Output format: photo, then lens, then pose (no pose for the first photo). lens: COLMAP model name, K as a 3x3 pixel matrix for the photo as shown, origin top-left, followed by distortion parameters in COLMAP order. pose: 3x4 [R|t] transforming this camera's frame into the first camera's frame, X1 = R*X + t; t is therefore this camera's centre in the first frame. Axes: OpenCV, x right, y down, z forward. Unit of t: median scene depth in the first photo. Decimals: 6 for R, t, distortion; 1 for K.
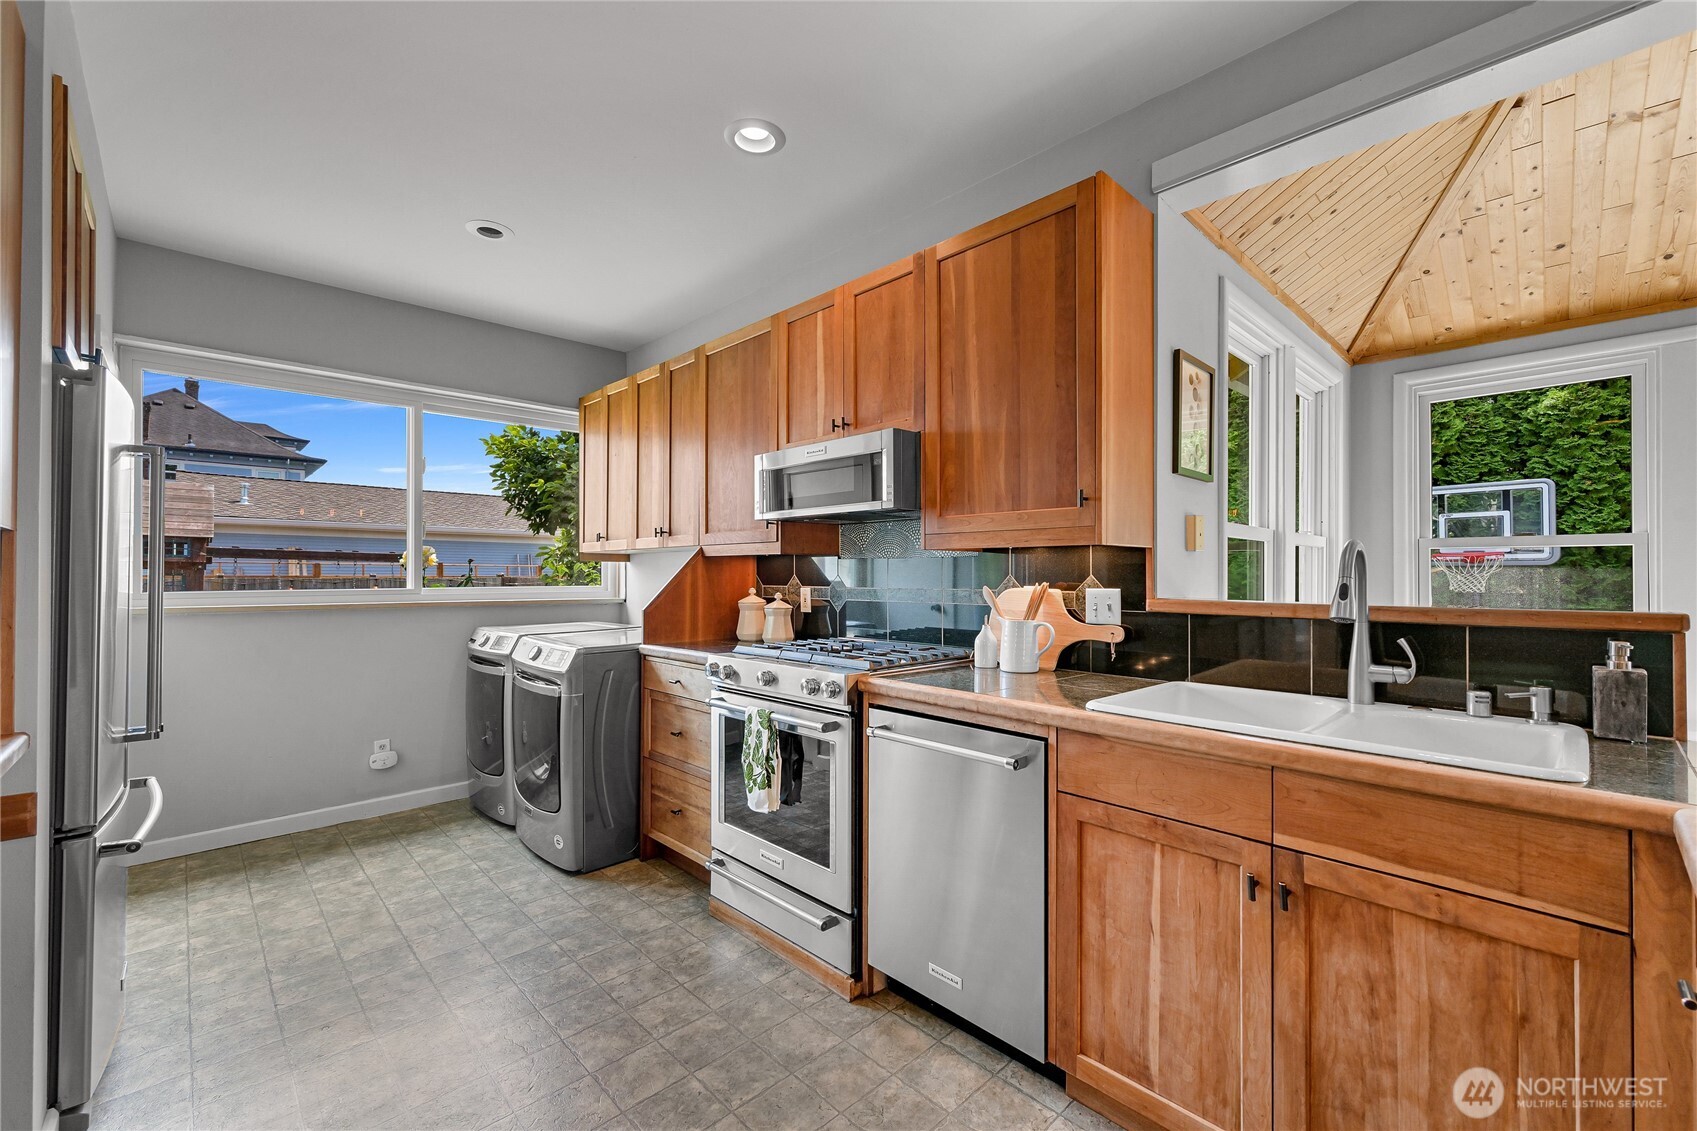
lens RADIAL K [[697.5, 0, 855.9], [0, 697.5, 569.8], [0, 0, 1]] dist [-0.000840, 0.000106]
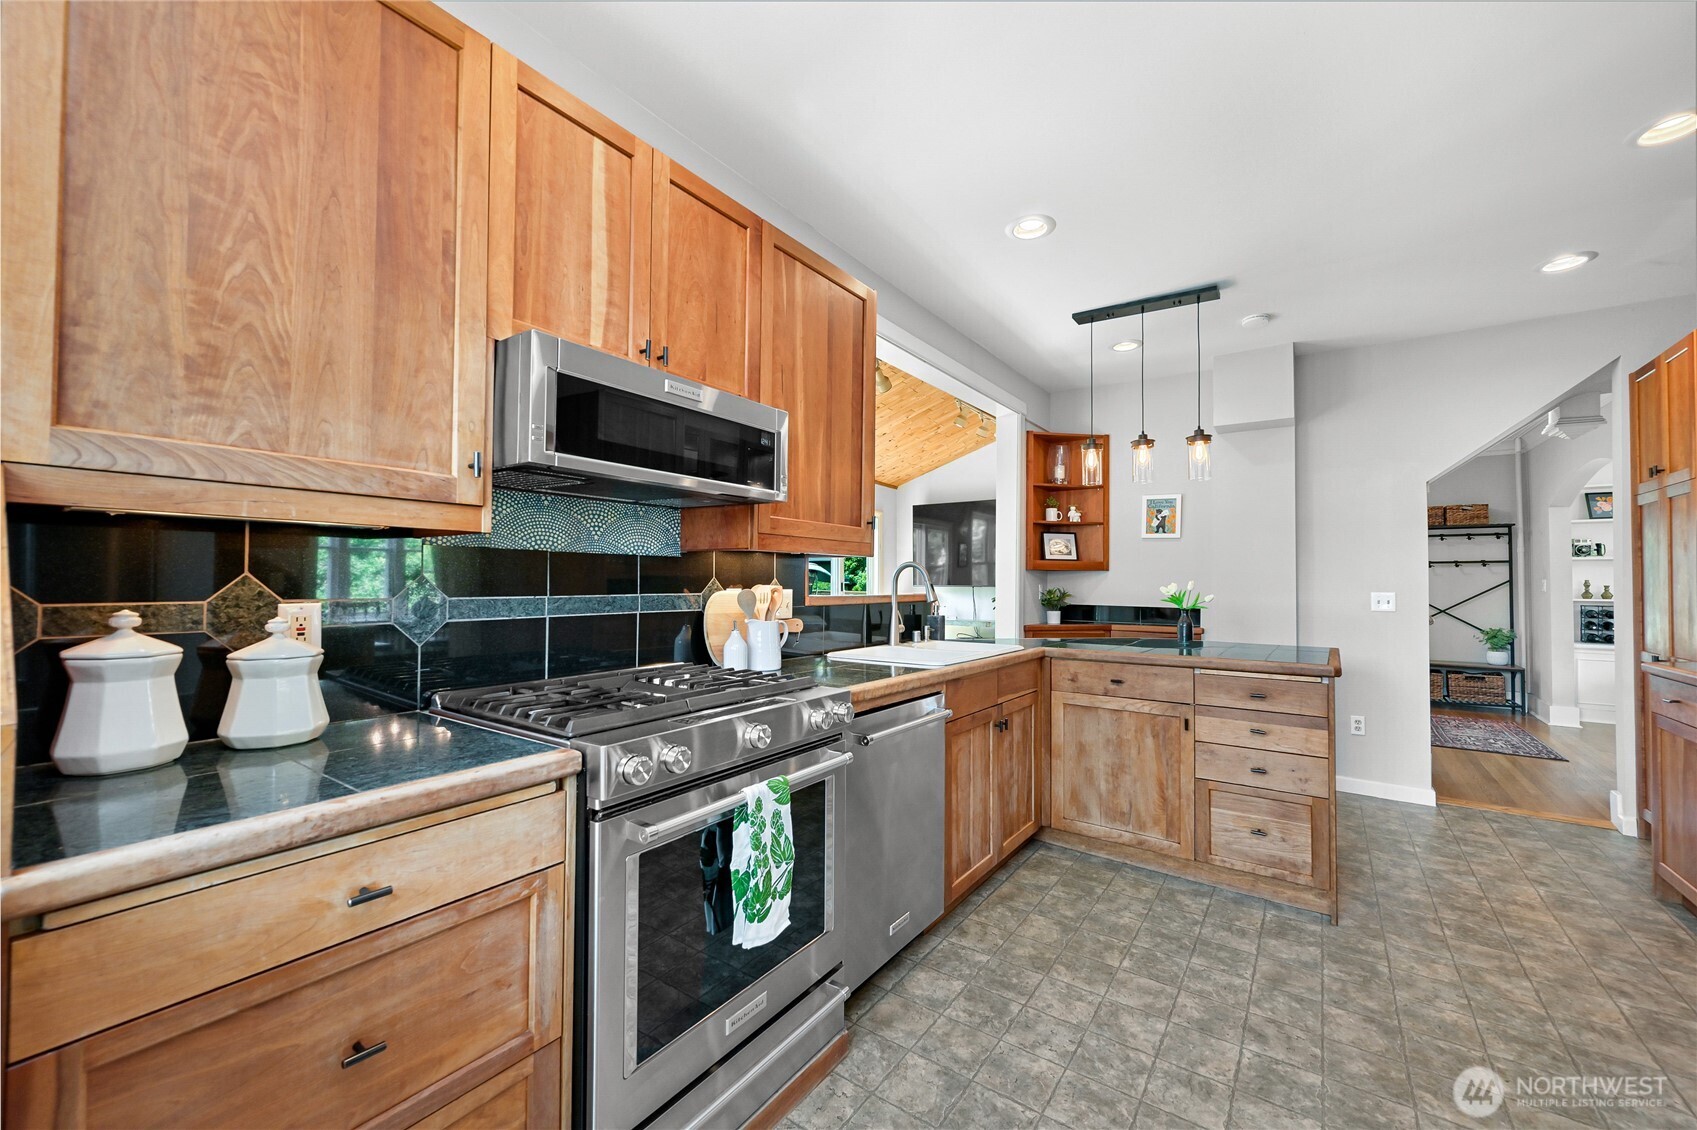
lens RADIAL K [[660.1, 0, 857.4], [0, 660.1, 568.6], [0, 0, 1]] dist [0.001018, 0.000281]
pose [[-0.185975, 0.013546, 0.982461, -0.824307], [-0.016398, 0.999723, -0.016888, 0.008365], [-0.982418, -0.019251, -0.185701, 1.114660]]
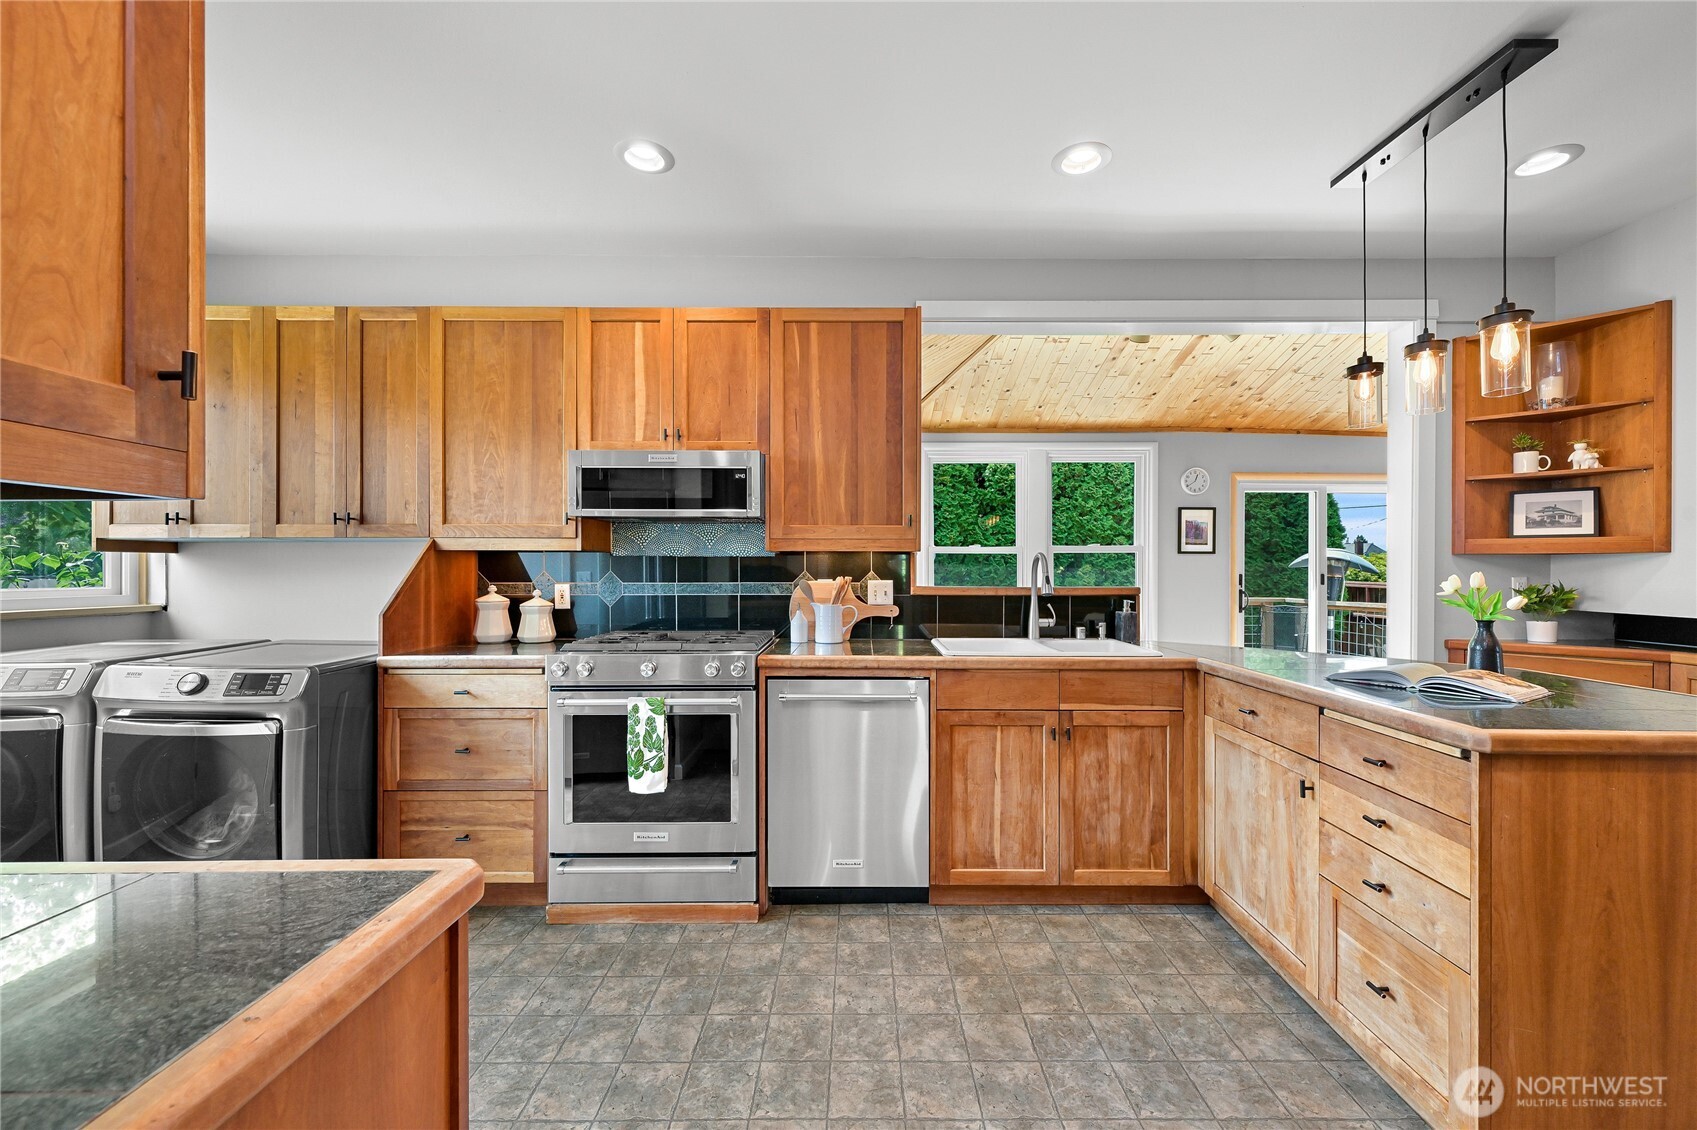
lens RADIAL K [[666.7, 0, 859.9], [0, 666.7, 569.6], [0, 0, 1]] dist [-0.000768, 0.000049]
pose [[0.697001, -0.002636, 0.717065, -0.690251], [-0.004809, 0.999954, 0.008350, -0.007096], [-0.717054, -0.009268, 0.696956, 0.063709]]
